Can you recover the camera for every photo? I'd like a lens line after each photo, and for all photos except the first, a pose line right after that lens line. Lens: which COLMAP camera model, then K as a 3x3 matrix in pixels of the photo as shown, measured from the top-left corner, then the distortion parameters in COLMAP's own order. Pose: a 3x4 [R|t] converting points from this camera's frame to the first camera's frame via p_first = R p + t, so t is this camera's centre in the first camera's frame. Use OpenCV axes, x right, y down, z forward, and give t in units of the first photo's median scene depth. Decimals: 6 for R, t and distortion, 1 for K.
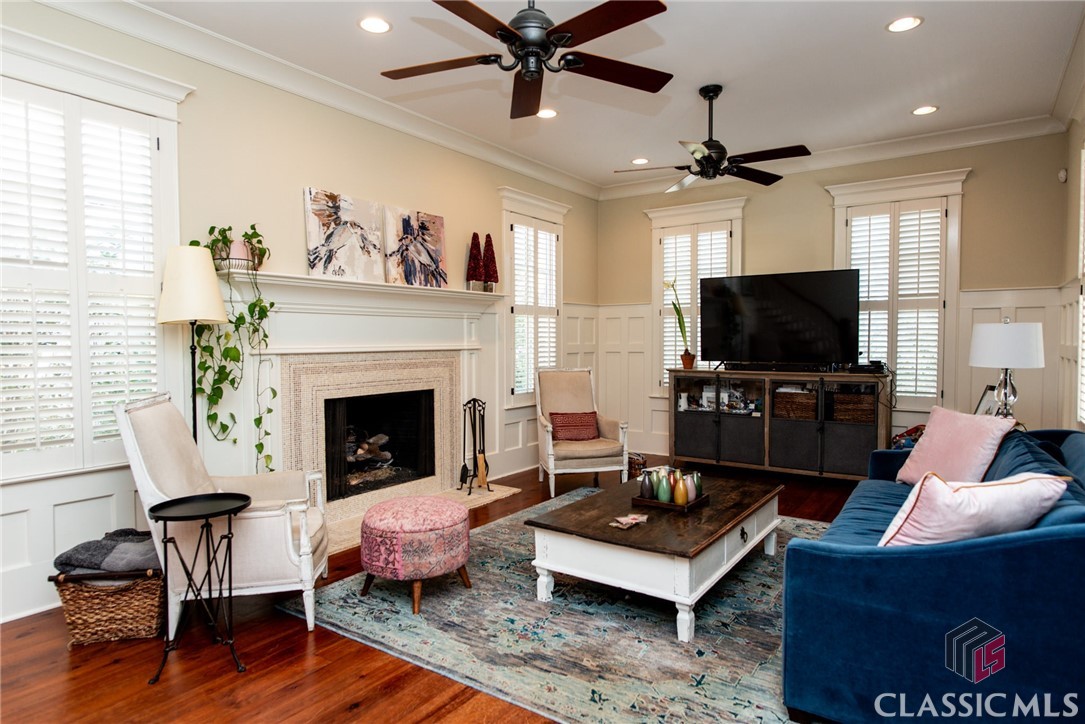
lens RADIAL K [[632.8, 0, 540.8], [0, 632.8, 360.1], [0, 0, 1]] dist [0.002304, 0.000161]
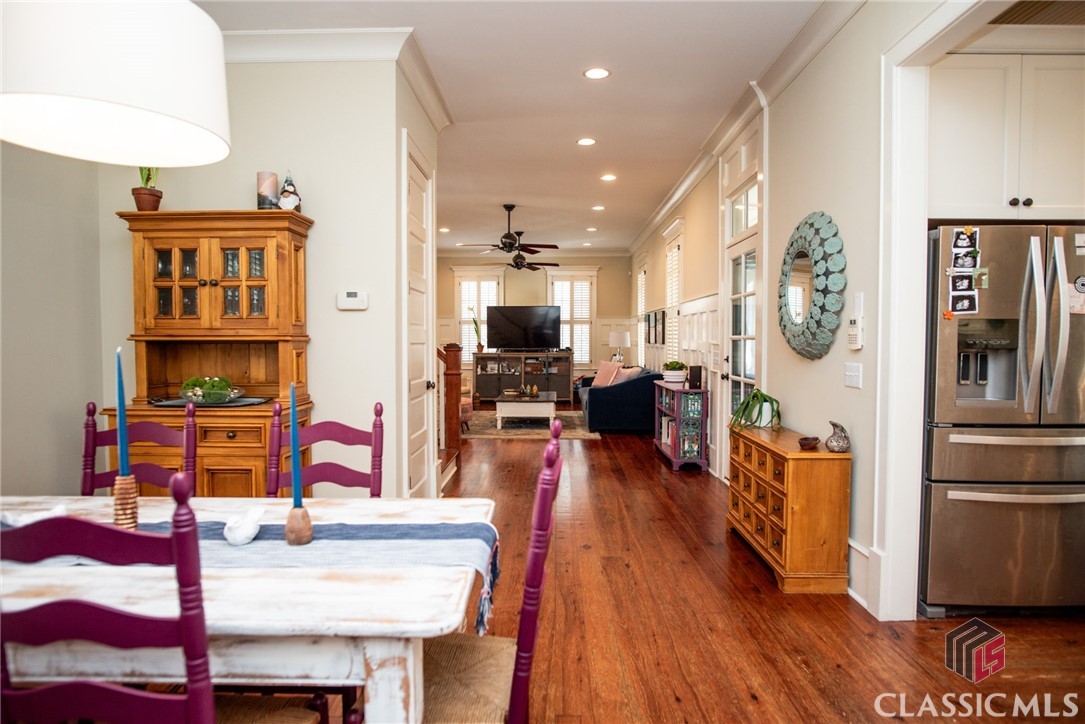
lens RADIAL K [[632.8, 0, 542.2], [0, 632.8, 360.7], [0, 0, 1]] dist [0.002304, 0.000161]
pose [[0.834240, -0.018091, 0.551104, -0.744630], [0.017044, 0.999830, 0.007020, 0.031416], [-0.551138, 0.003537, 0.834407, -0.786261]]
